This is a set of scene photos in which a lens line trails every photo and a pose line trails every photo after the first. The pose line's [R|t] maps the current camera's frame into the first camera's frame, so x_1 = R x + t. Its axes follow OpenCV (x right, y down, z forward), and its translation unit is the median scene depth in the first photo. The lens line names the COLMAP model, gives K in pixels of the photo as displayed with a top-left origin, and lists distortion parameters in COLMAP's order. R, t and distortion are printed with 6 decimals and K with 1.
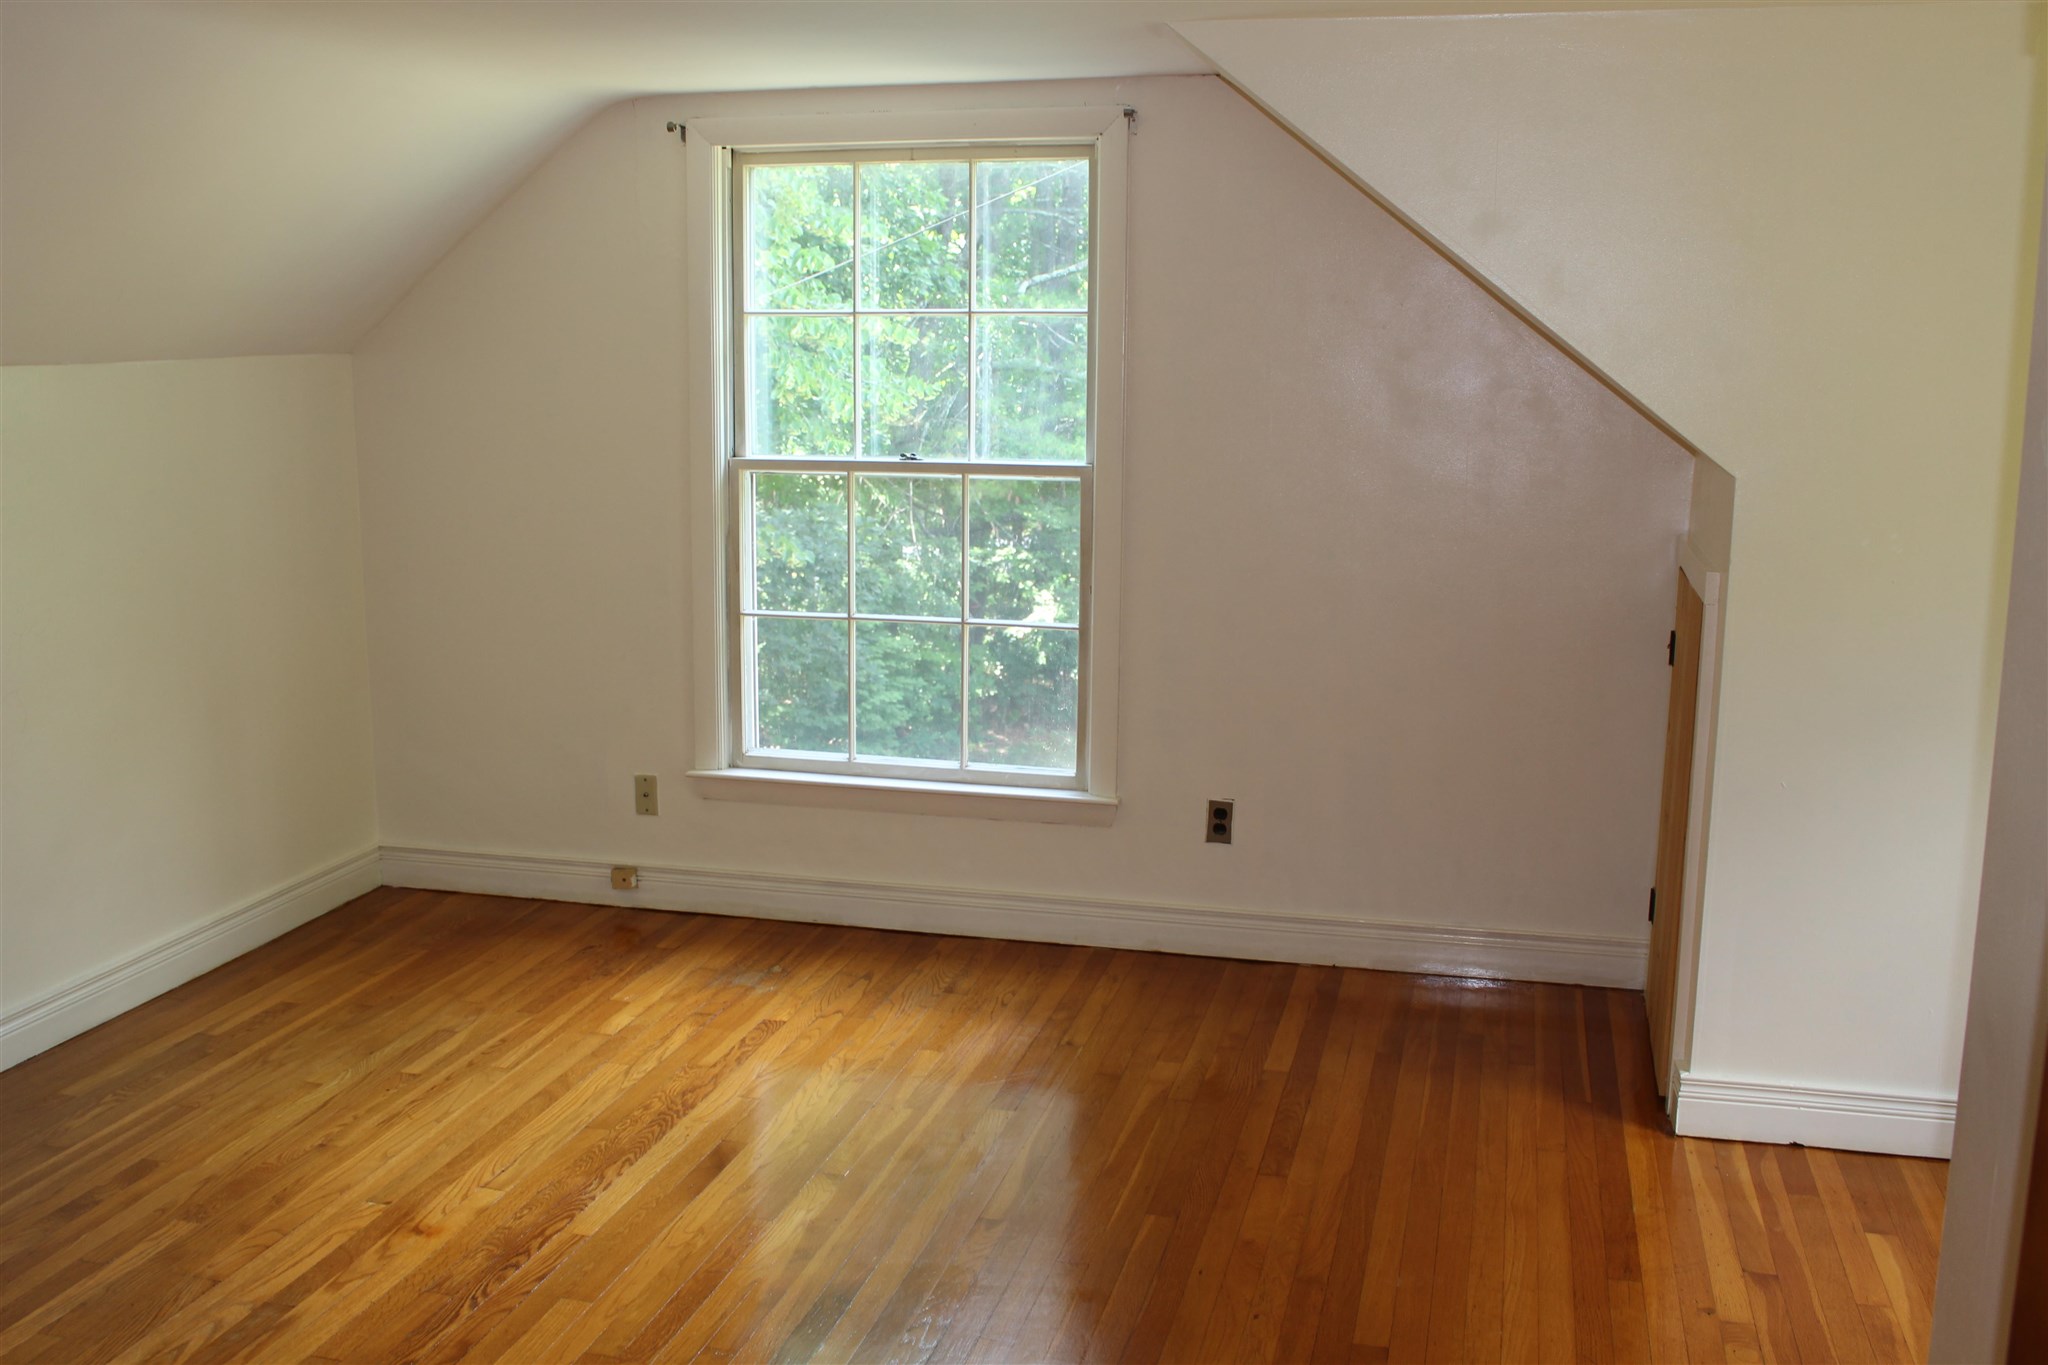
lens RADIAL K [[1972.1, 0, 1021.1], [0, 1972.1, 683.0], [0, 0, 1]] dist [0.004511, 0.000000]
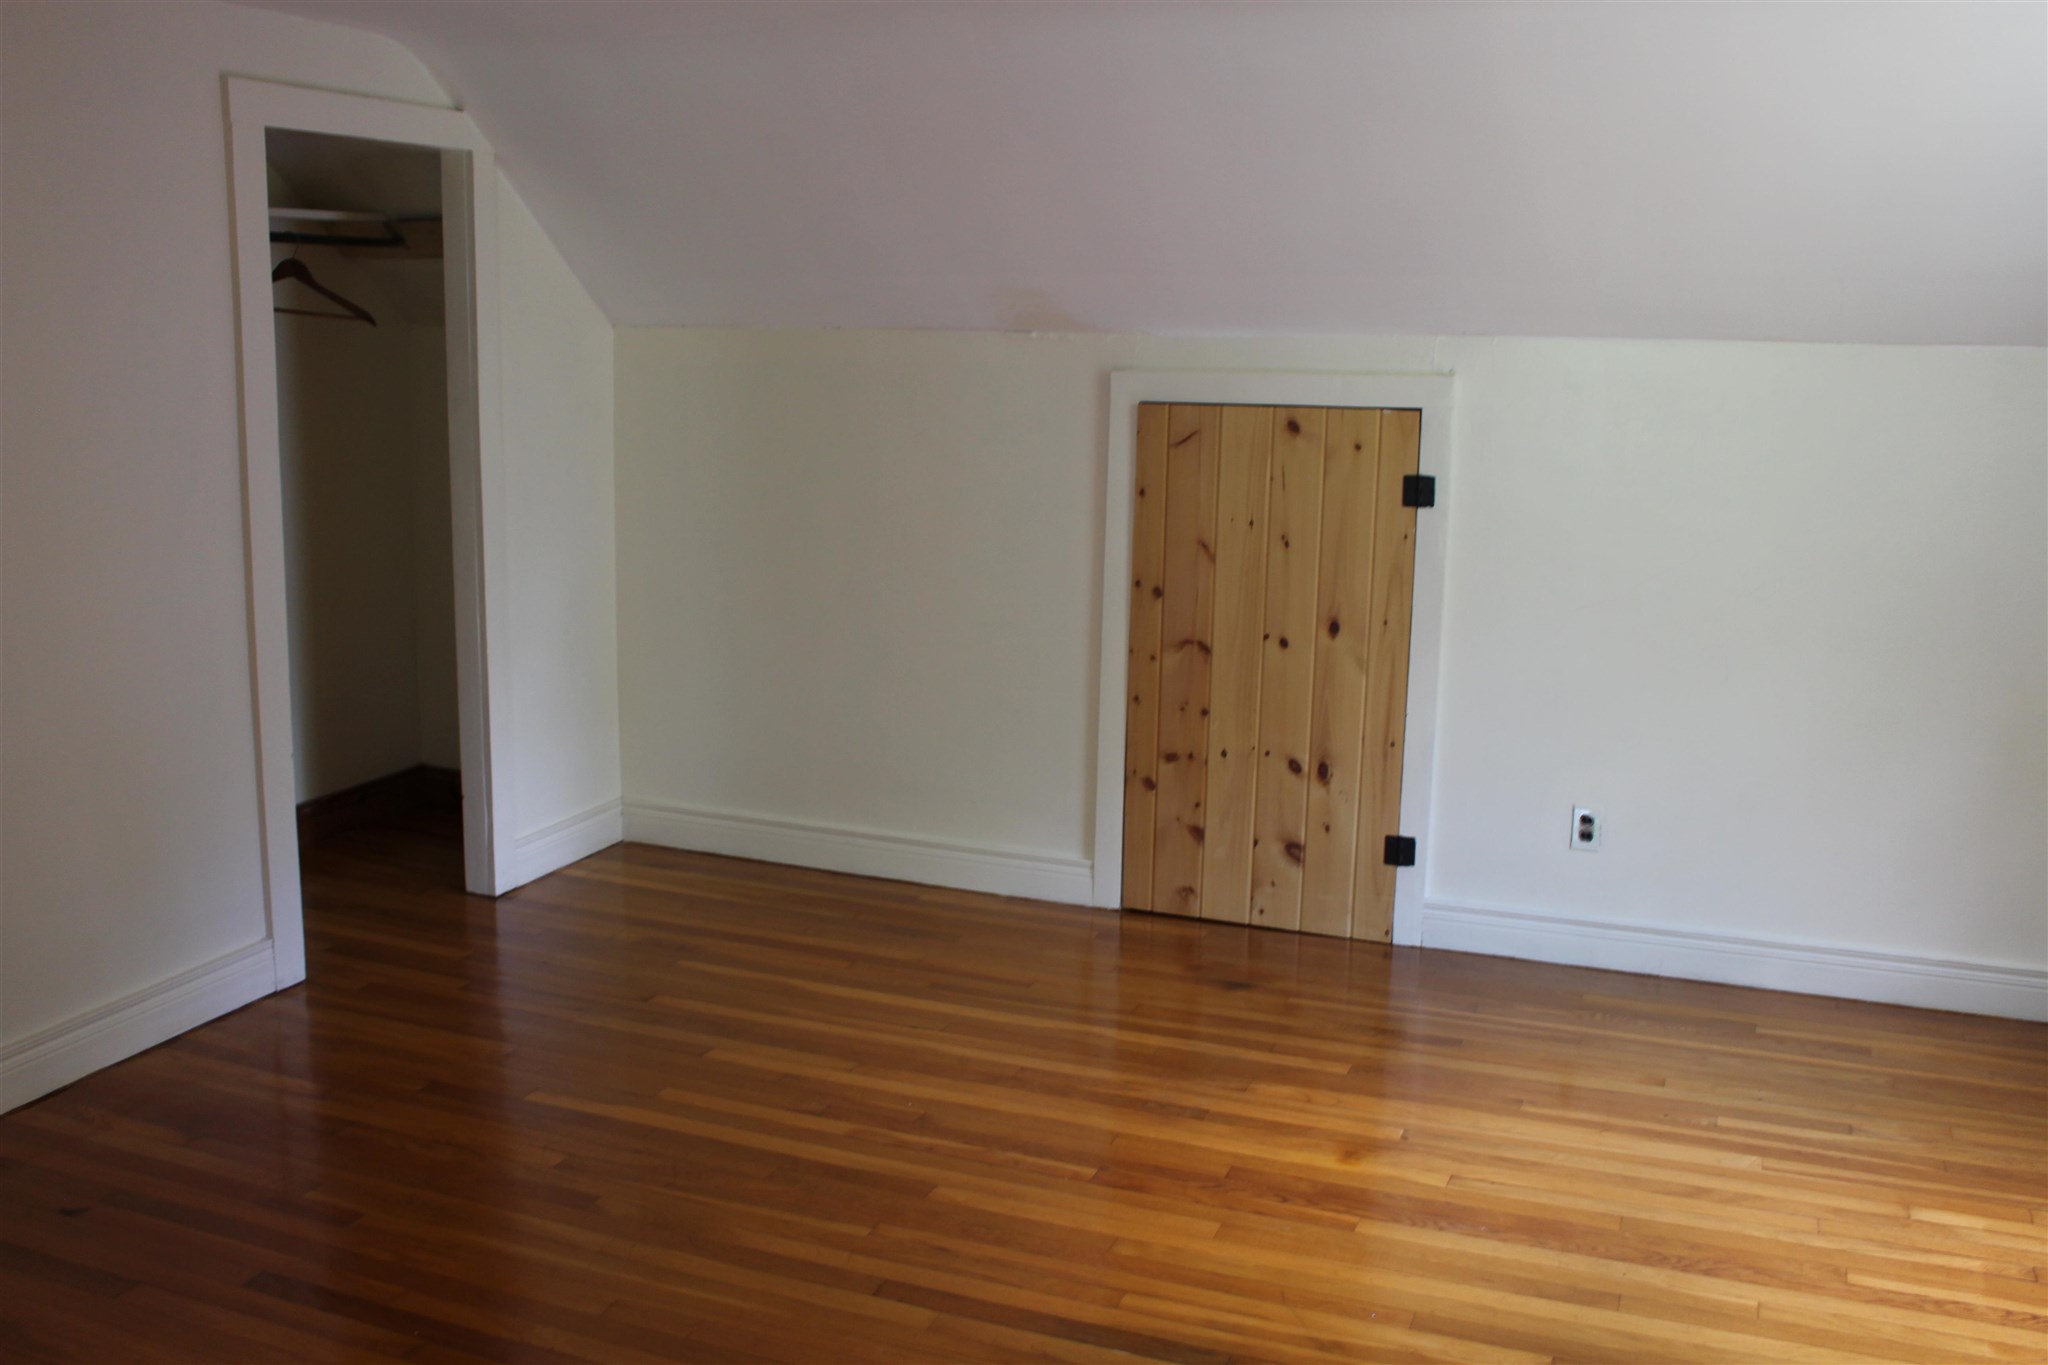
lens RADIAL K [[1972.1, 0, 1022.5], [0, 1972.1, 683.4], [0, 0, 1]] dist [0.004511, 0.000000]
pose [[-0.093061, 0.188378, -0.977678, 0.609902], [-0.193617, 0.959770, 0.203357, -0.128867], [0.976654, 0.208220, -0.052843, 0.721023]]
